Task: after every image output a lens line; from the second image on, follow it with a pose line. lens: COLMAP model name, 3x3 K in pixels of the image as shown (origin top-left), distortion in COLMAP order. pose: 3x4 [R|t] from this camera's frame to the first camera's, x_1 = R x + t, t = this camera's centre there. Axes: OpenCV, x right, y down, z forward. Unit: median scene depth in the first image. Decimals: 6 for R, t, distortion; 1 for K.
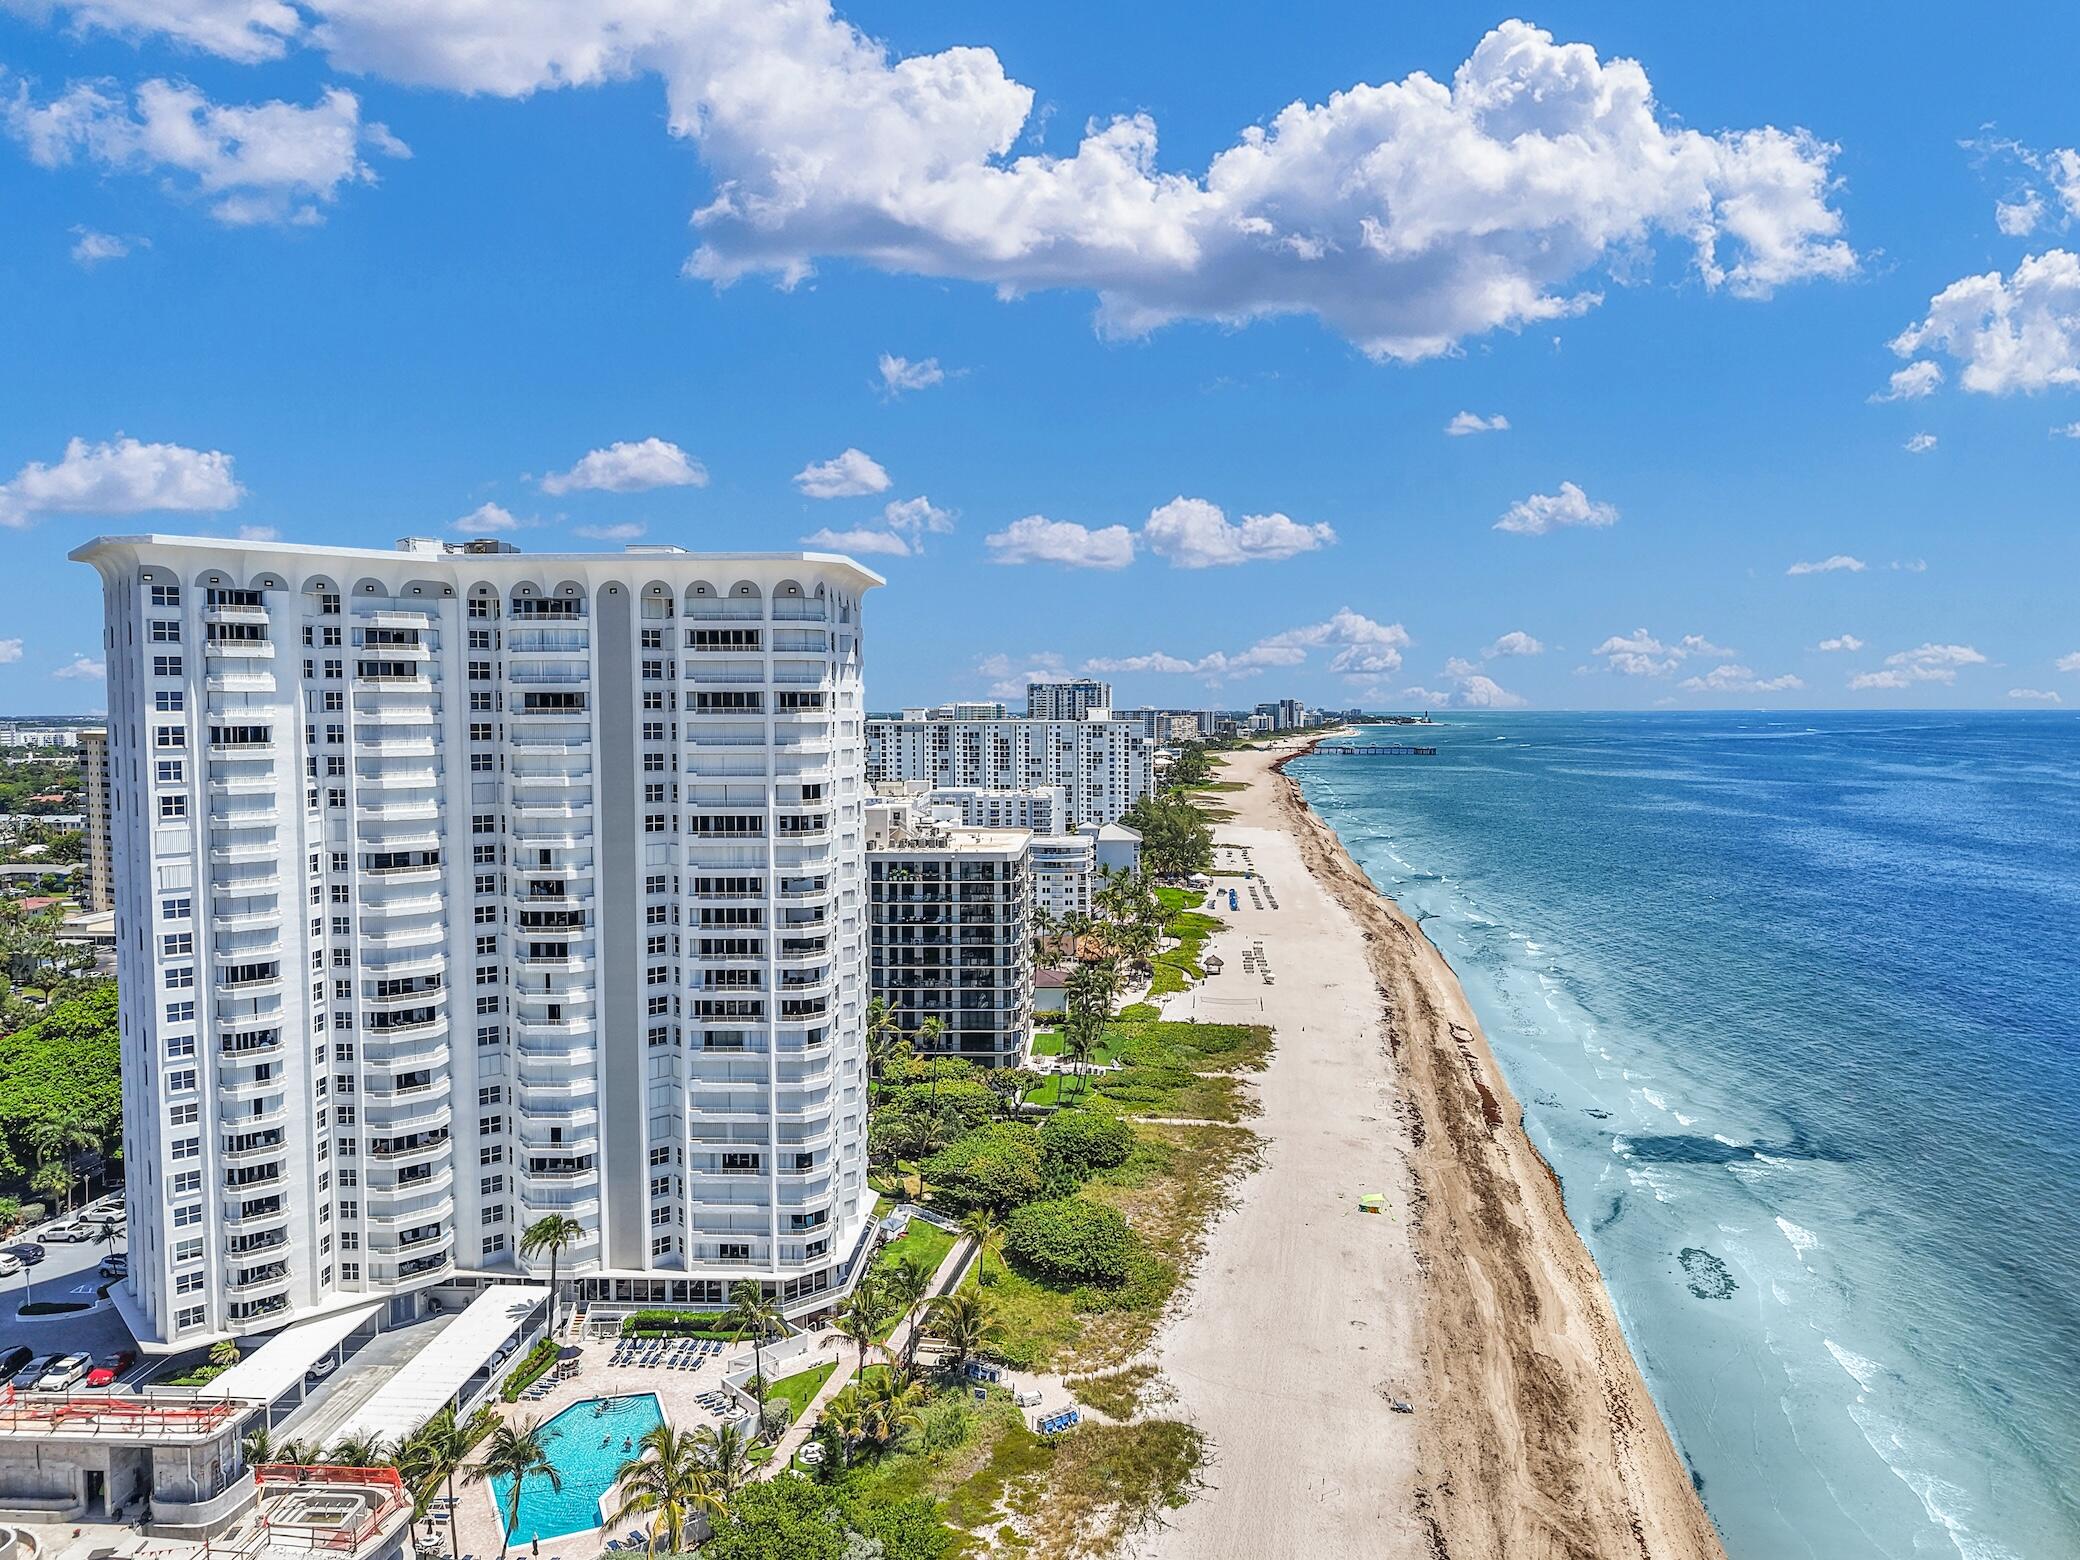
lens RADIAL K [[1401.5, 0, 1040.0], [0, 1401.5, 780.0], [0, 0, 1]] dist [0.011313, -0.012225]
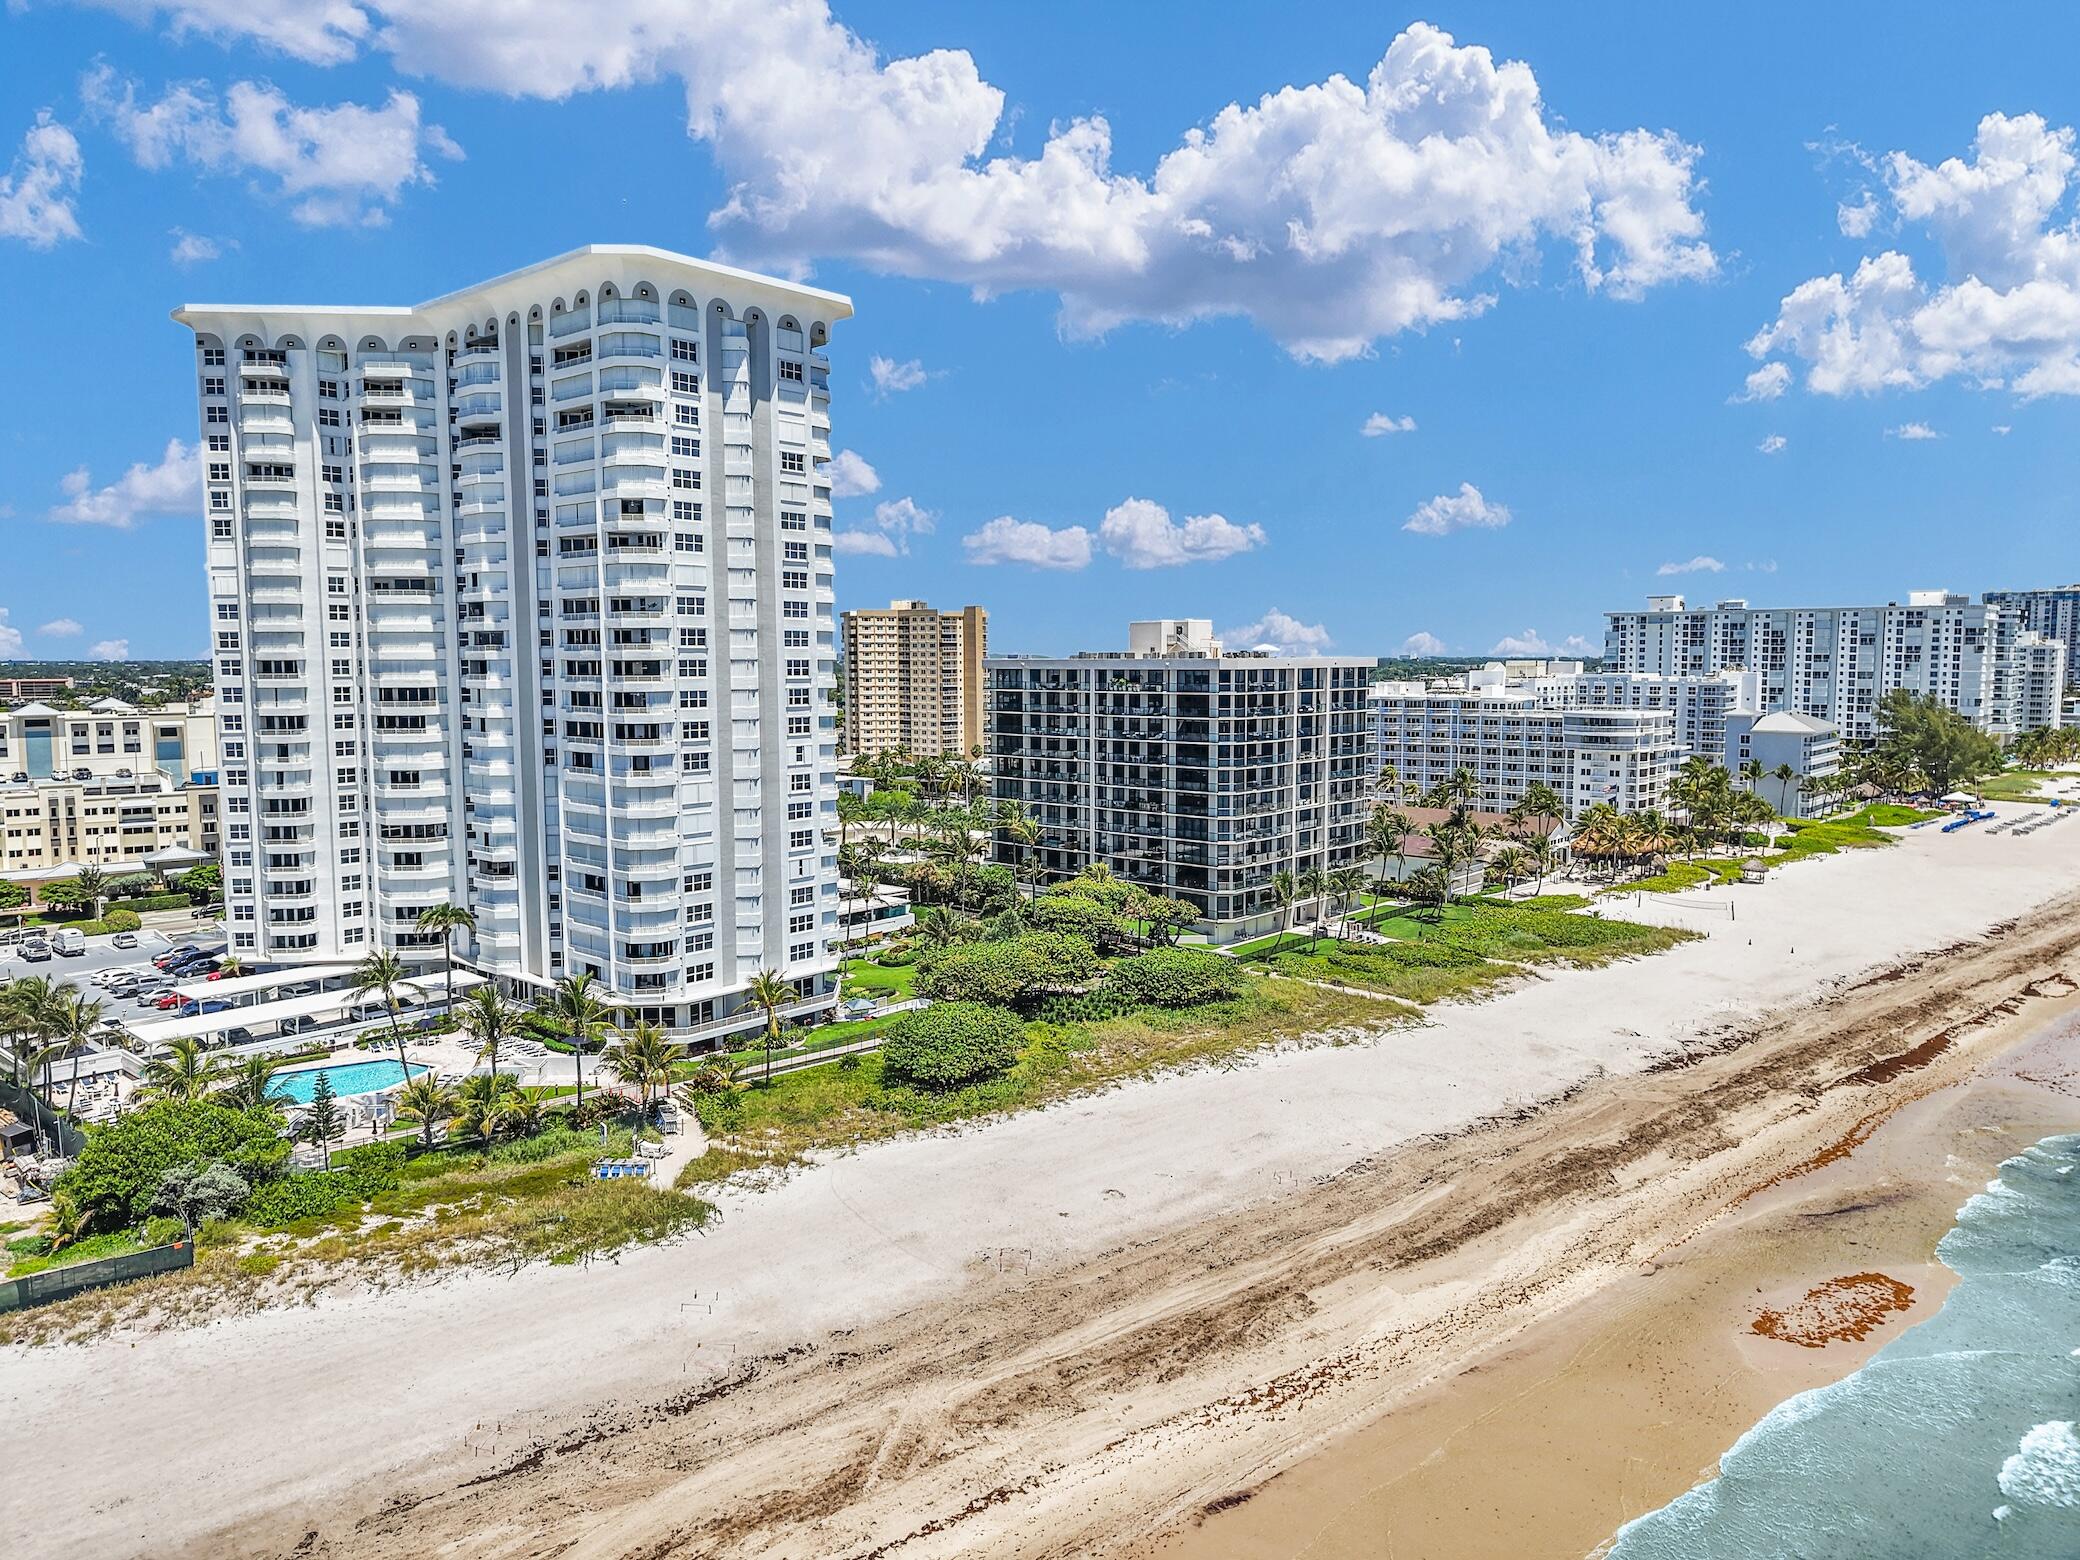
lens RADIAL K [[1401.5, 0, 1040.0], [0, 1401.5, 780.0], [0, 0, 1]] dist [0.011313, -0.012225]
pose [[0.785608, 0.057778, -0.616021, 0.666459], [-0.033561, 0.998144, 0.050819, 0.139358], [0.617814, -0.019250, 0.786089, 0.417217]]
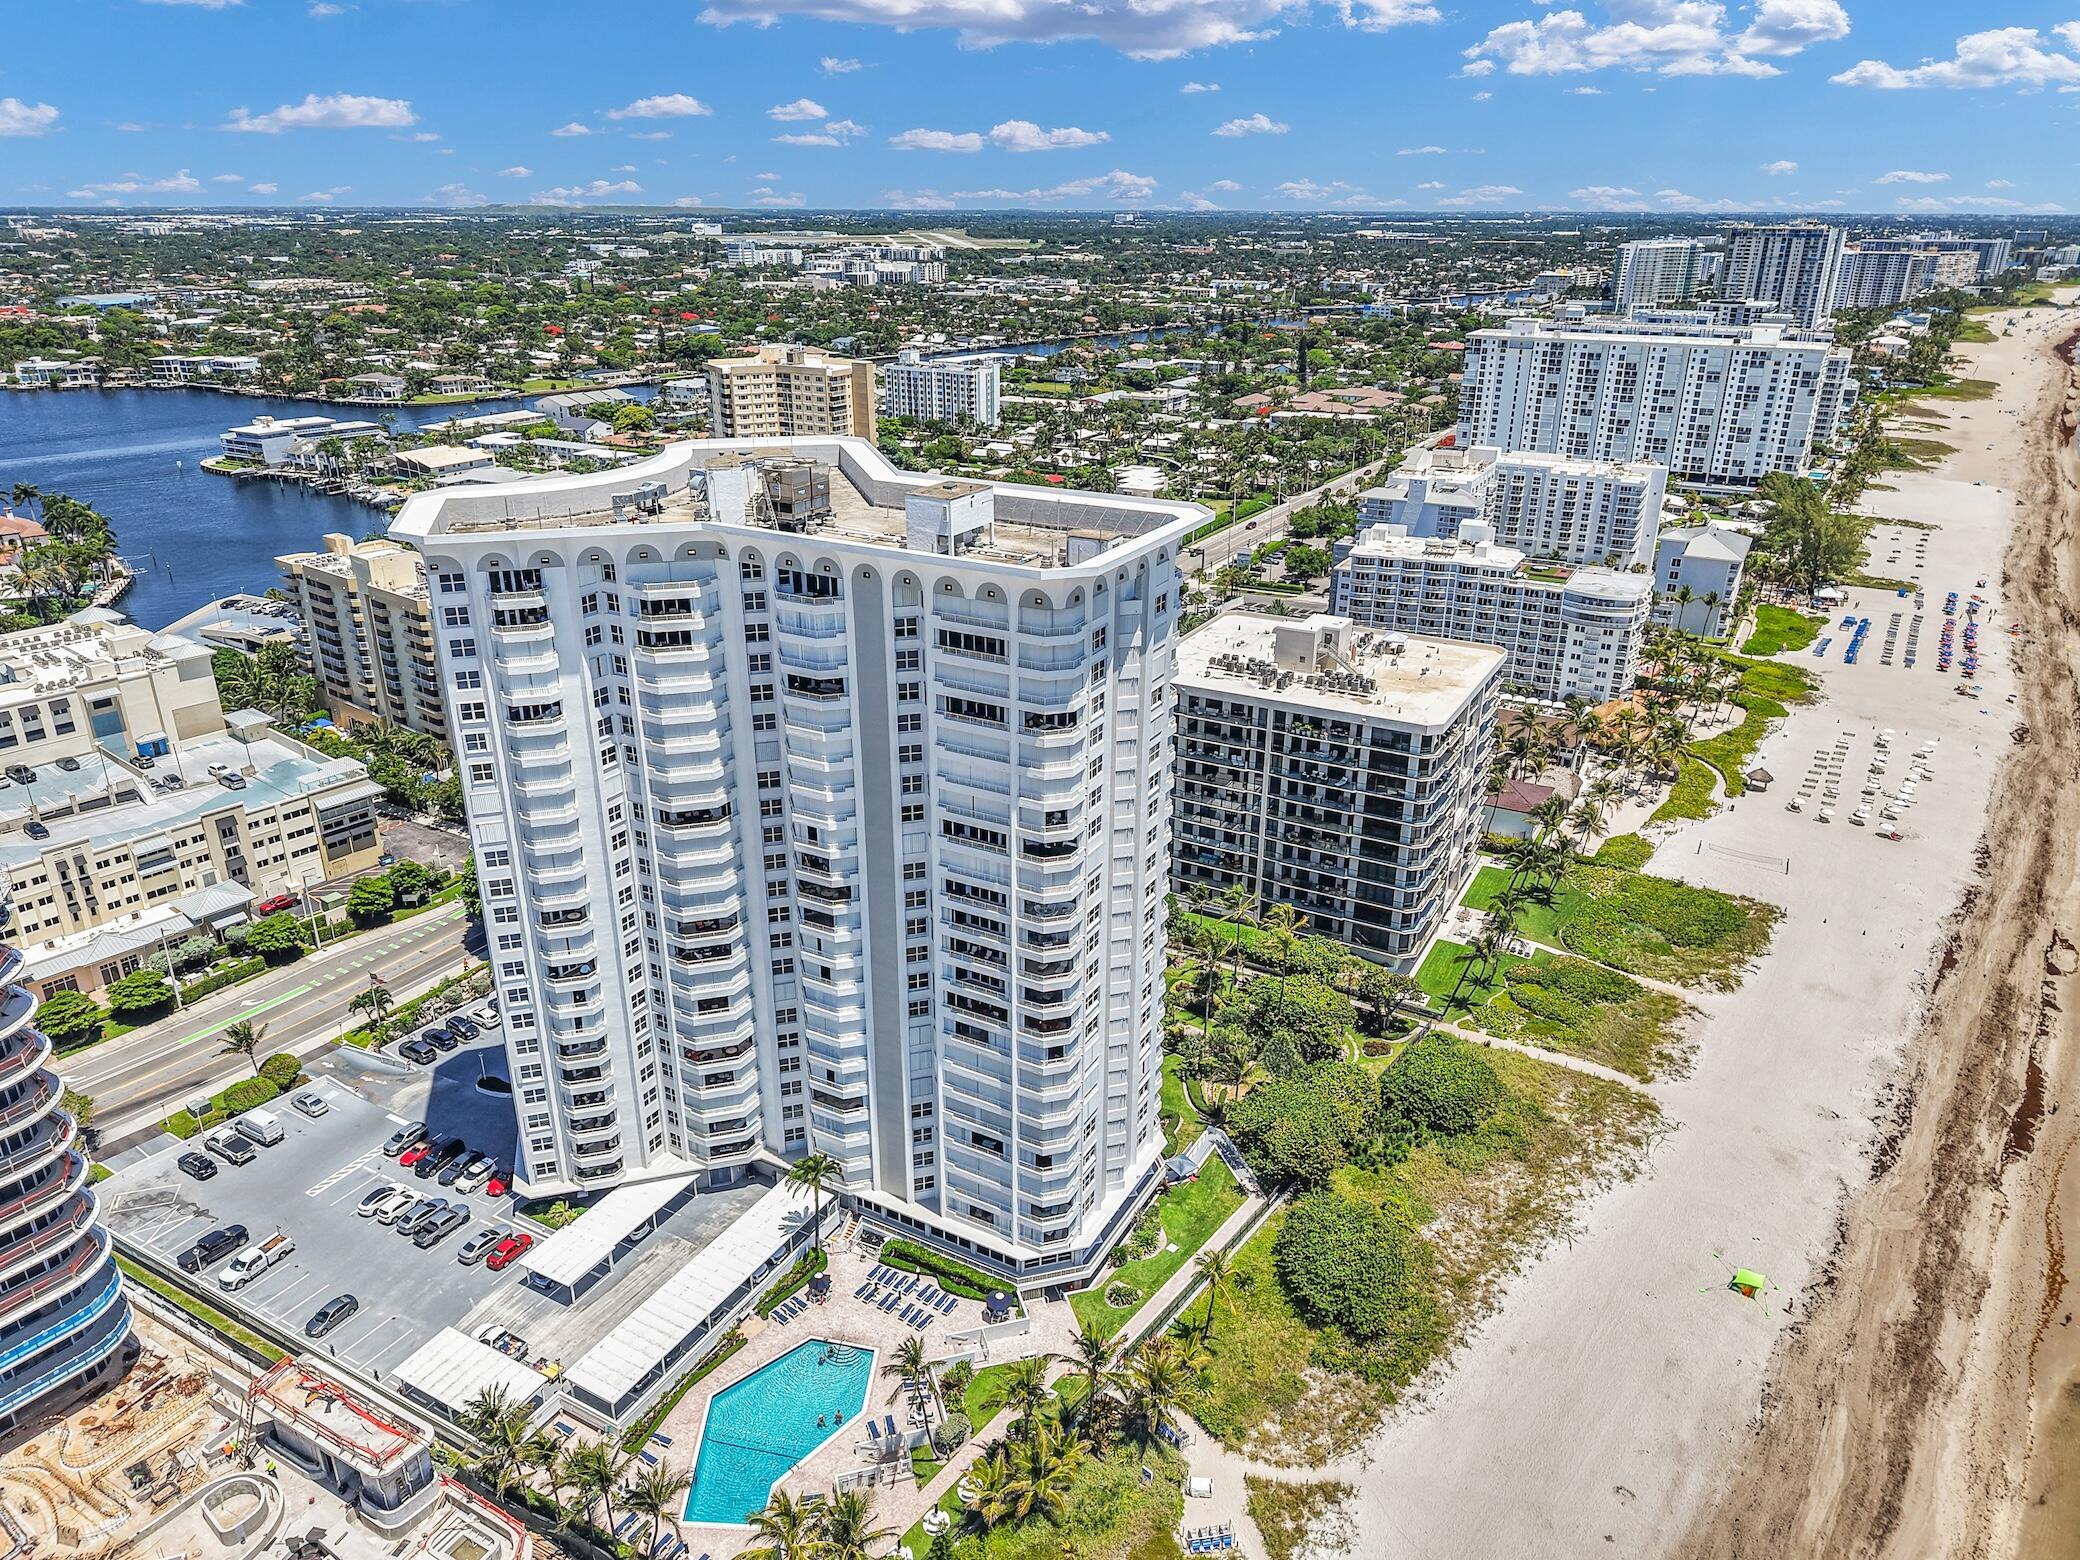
lens RADIAL K [[1396.4, 0, 1040.0], [0, 1396.4, 780.0], [0, 0, 1]] dist [0.018108, -0.019987]
pose [[0.896845, 0.175670, -0.405966, 0.185288], [-0.030353, 0.940037, 0.339719, -0.320161], [0.441302, -0.292353, 0.848400, 0.247918]]
